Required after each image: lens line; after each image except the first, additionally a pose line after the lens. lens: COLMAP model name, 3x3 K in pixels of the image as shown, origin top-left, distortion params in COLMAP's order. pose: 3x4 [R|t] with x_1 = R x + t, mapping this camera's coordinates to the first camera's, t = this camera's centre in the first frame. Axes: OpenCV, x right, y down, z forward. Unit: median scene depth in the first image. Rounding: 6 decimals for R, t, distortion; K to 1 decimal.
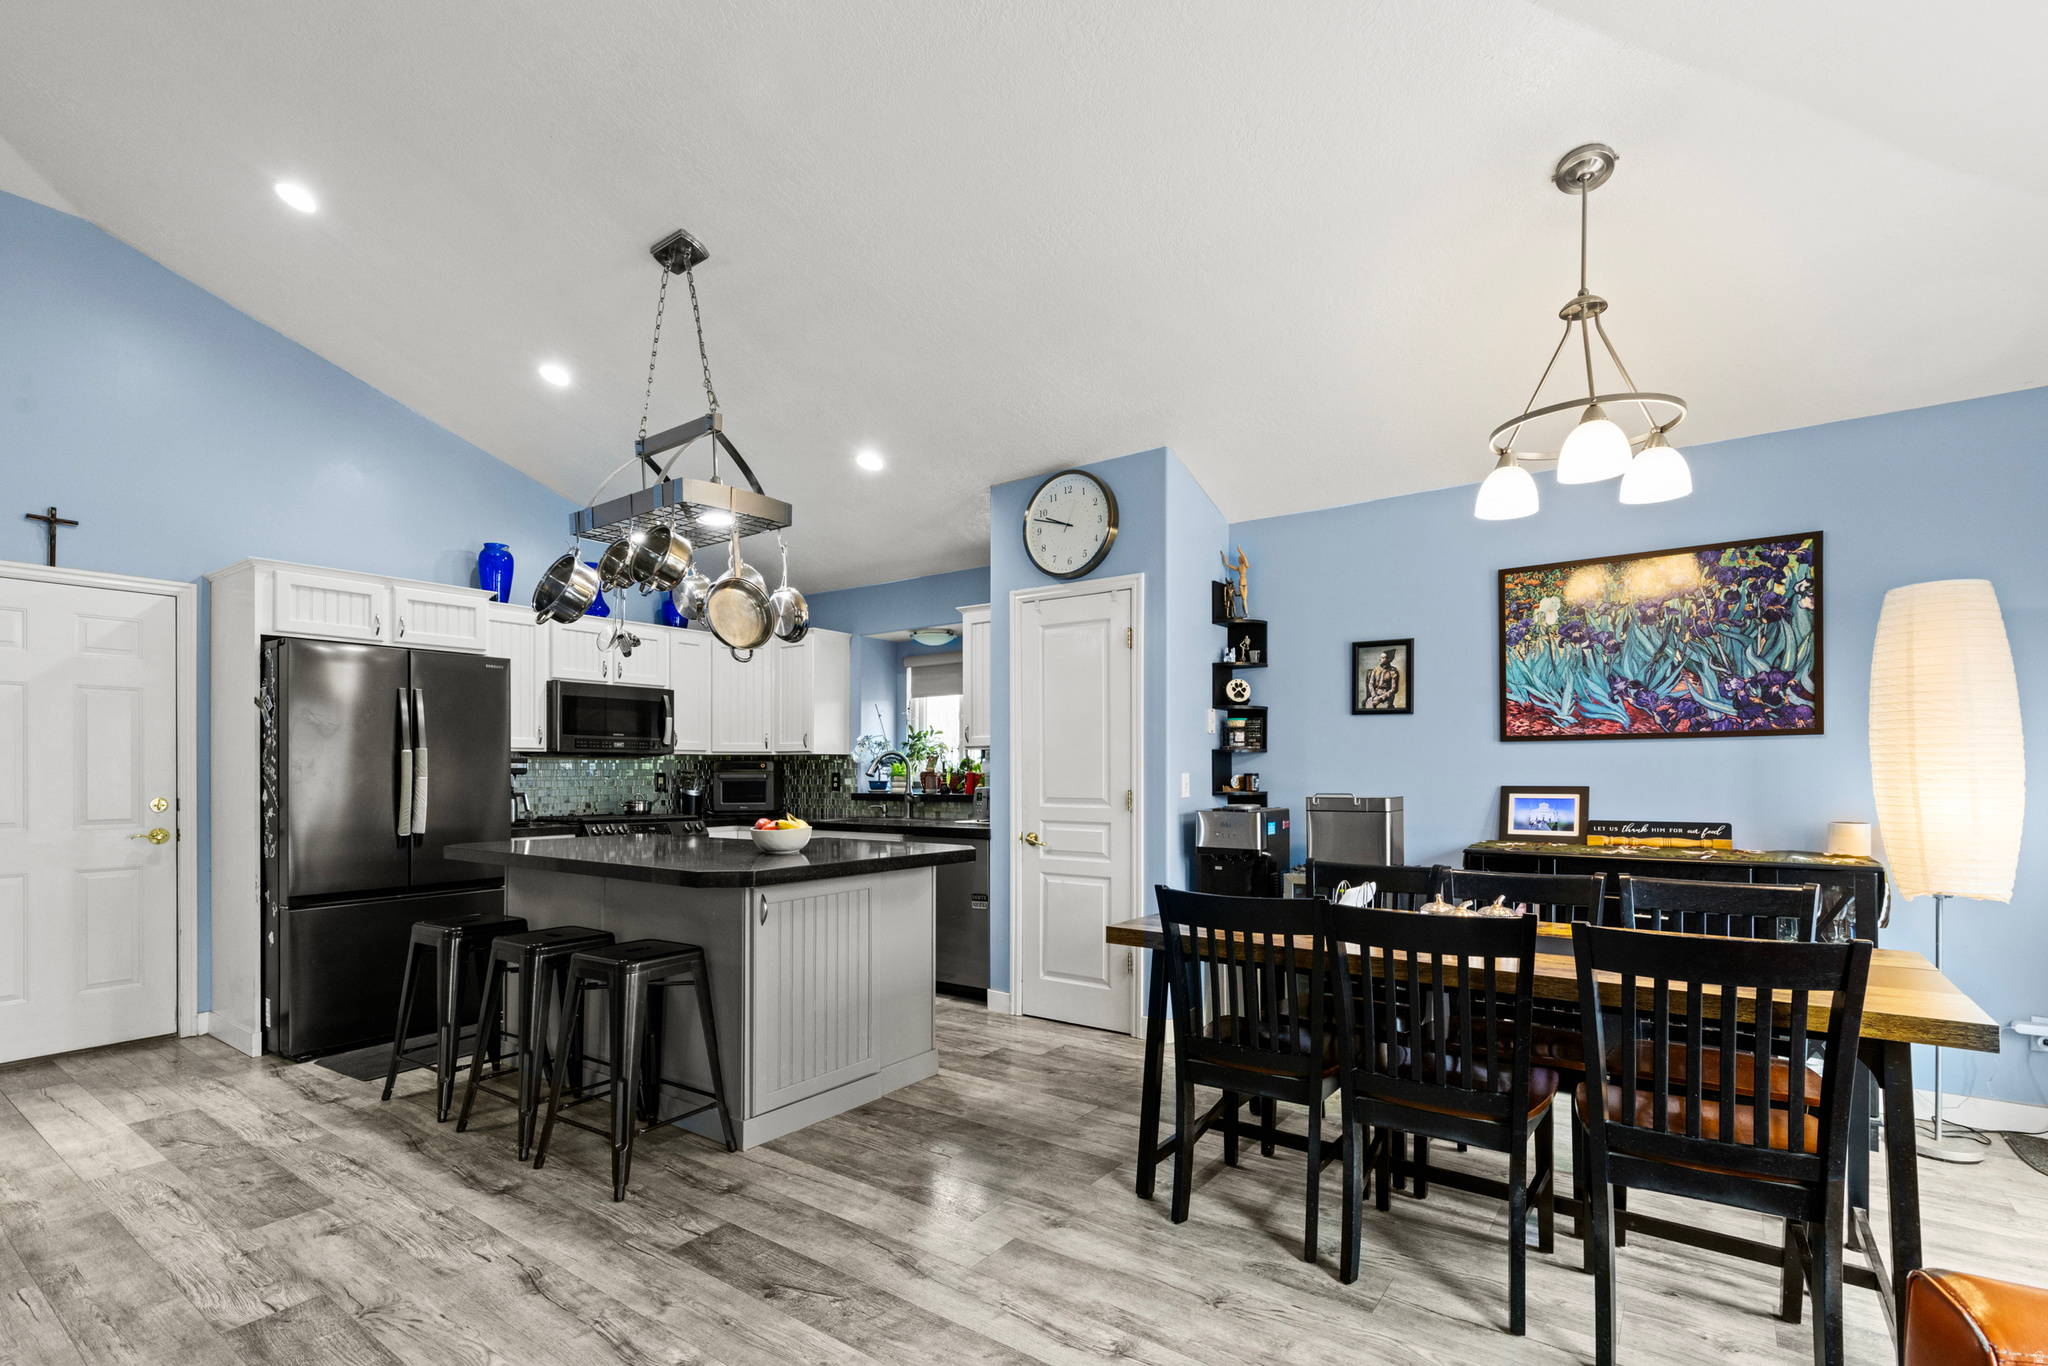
lens RADIAL K [[915.0, 0, 1076.7], [0, 915.0, 760.3], [0, 0, 1]] dist [0.002208, -0.000220]
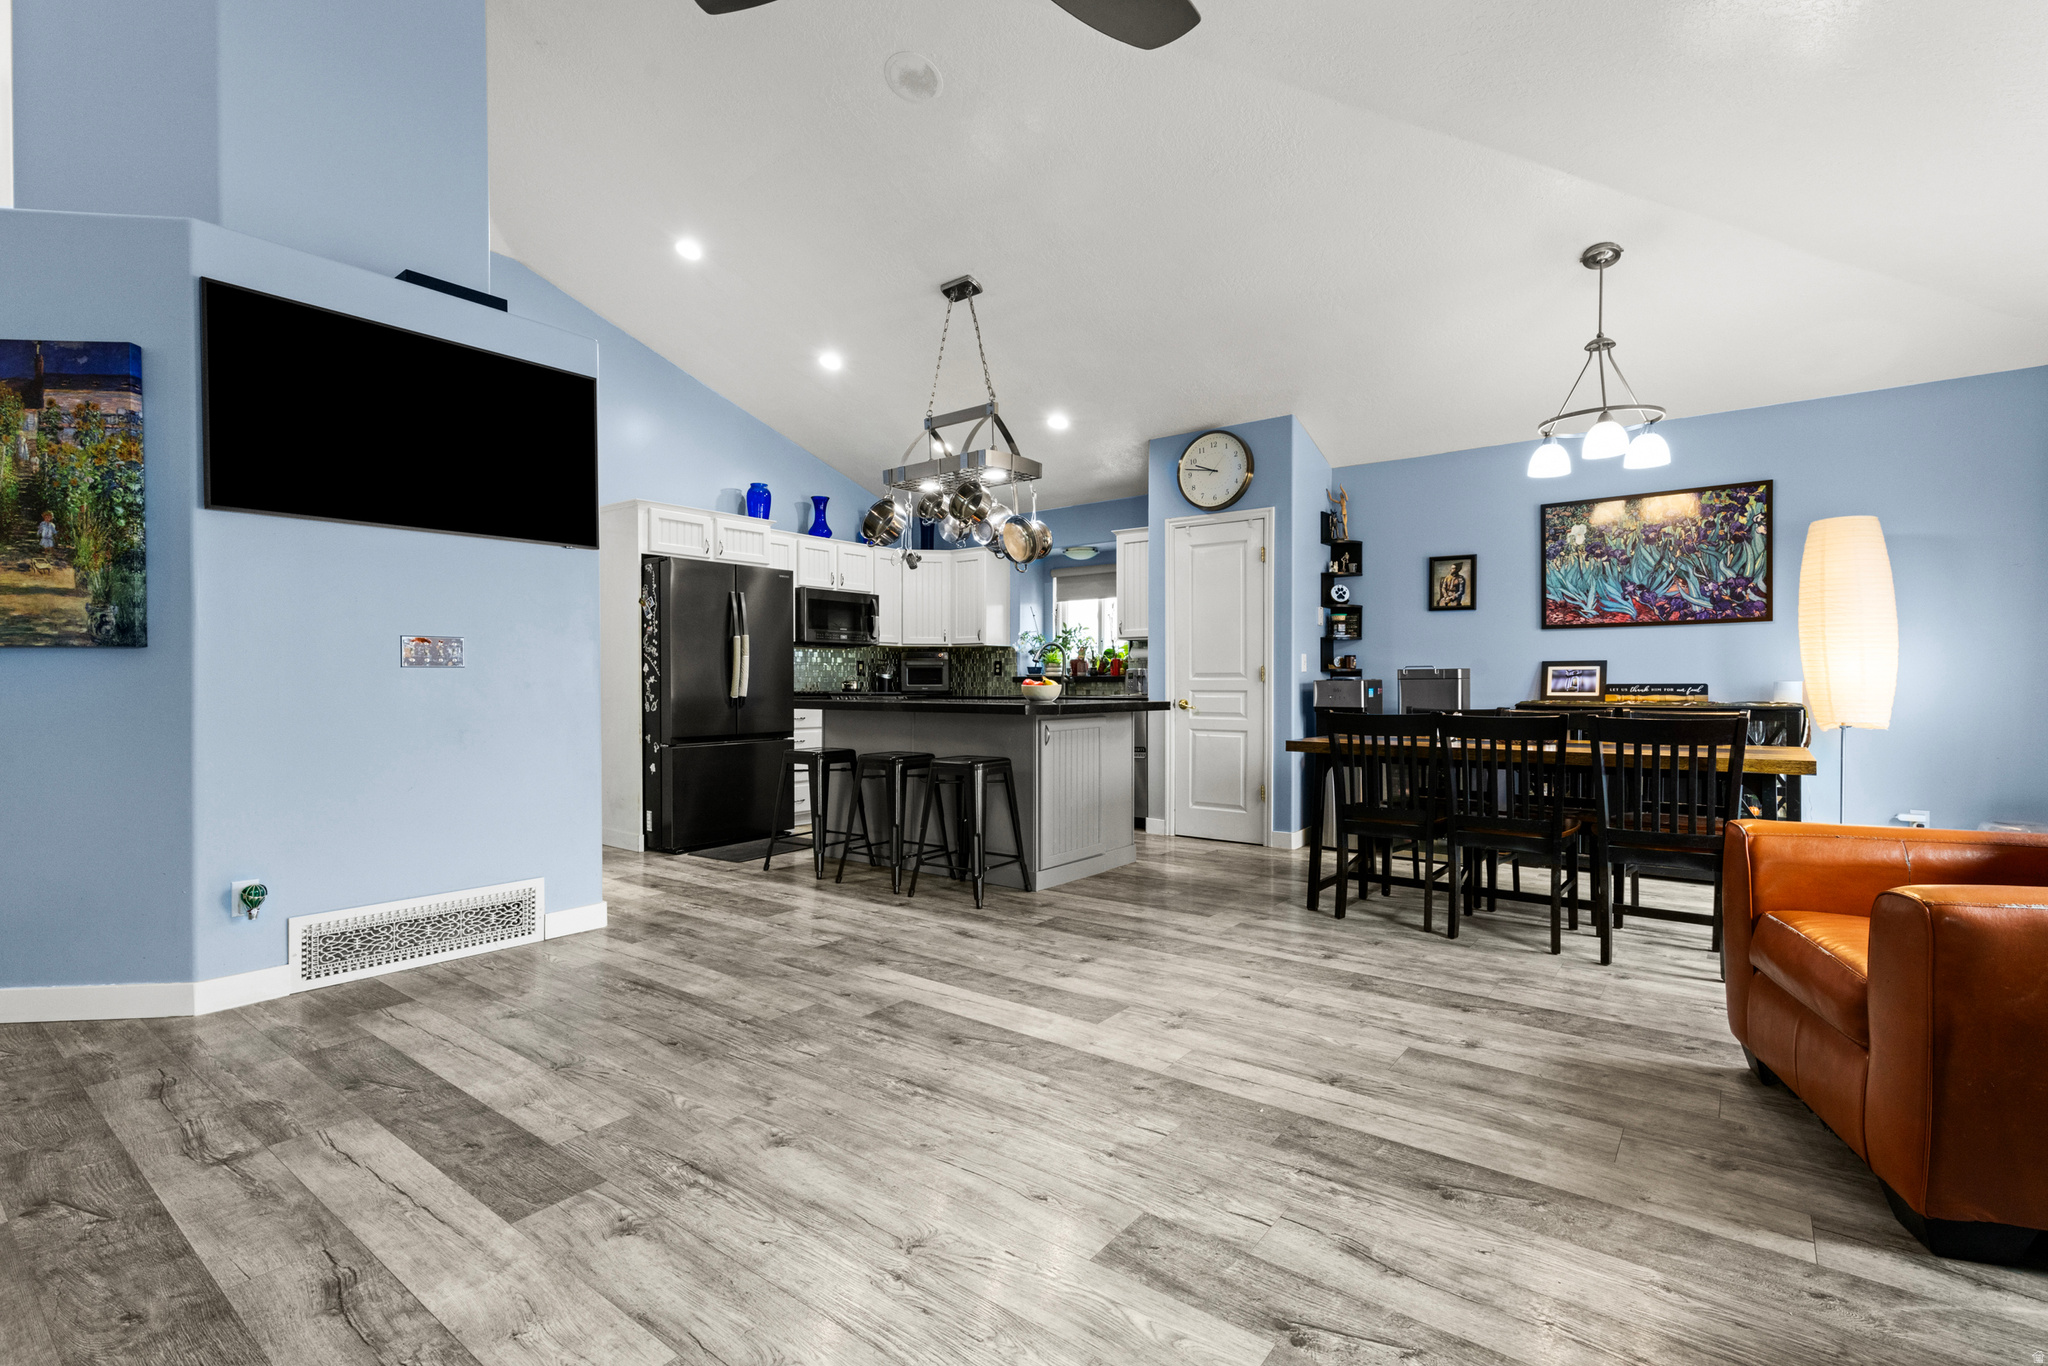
lens RADIAL K [[858.1, 0, 1087.9], [0, 858.1, 668.0], [0, 0, 1]] dist [0.000835, 0.000044]
pose [[0.998965, 0.003478, -0.045354, -0.162743], [-0.003378, 0.999992, 0.002271, 0.037684], [0.045361, -0.002116, 0.998968, -0.325675]]
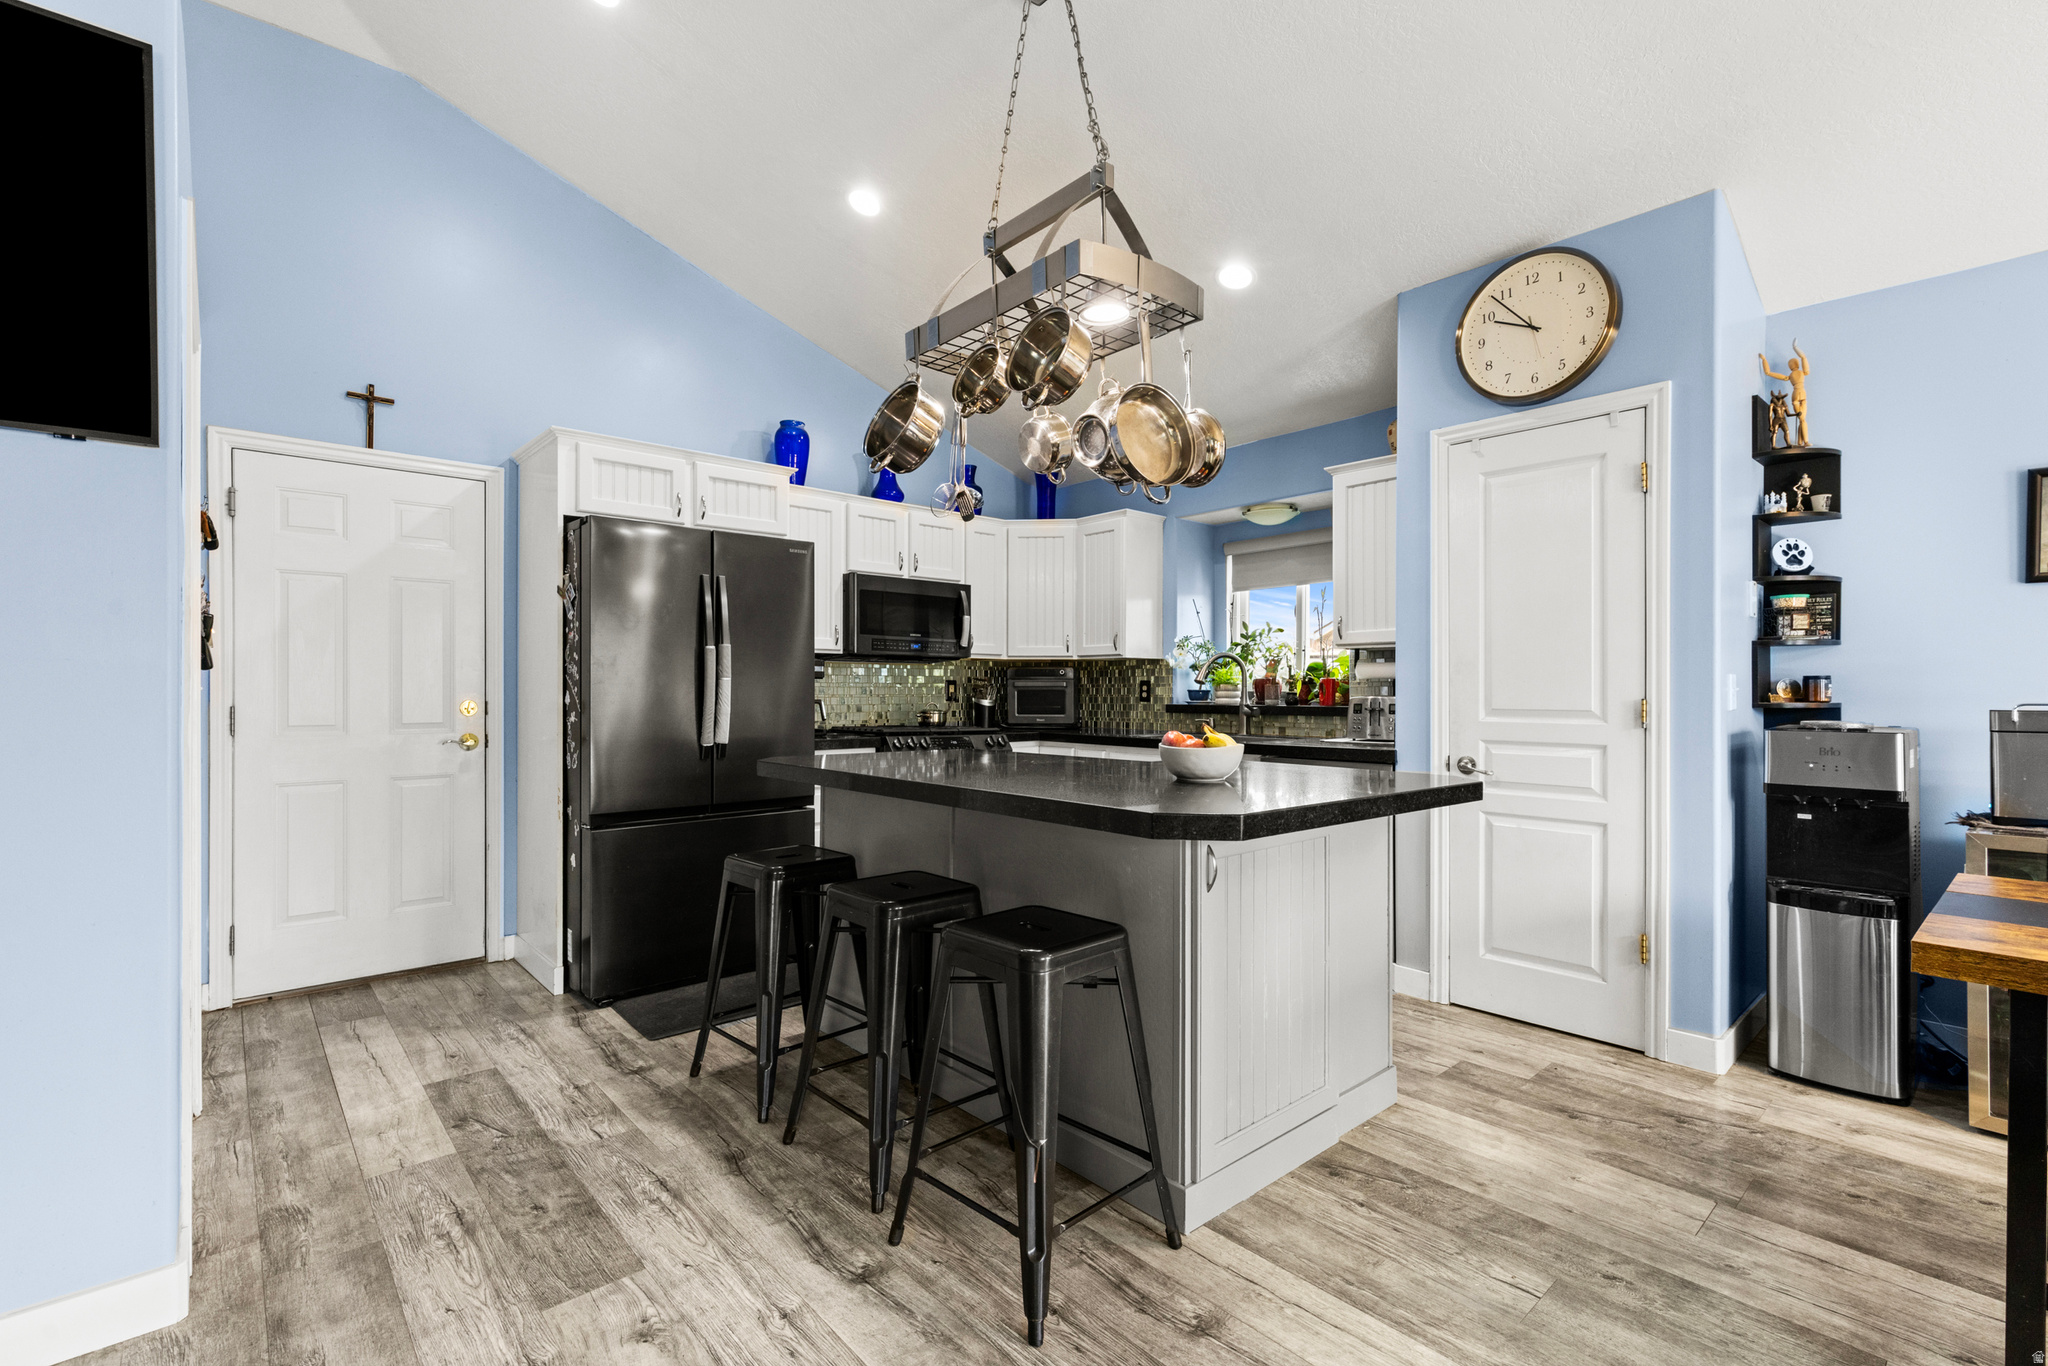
lens RADIAL K [[945.5, 0, 1110.3], [0, 945.5, 676.5], [0, 0, 1]] dist [0.003381, -0.000121]
pose [[0.978315, 0.001820, -0.207112, -0.212033], [-0.001966, 0.999998, -0.000499, 0.019589], [0.207111, 0.000895, 0.978317, 0.247212]]
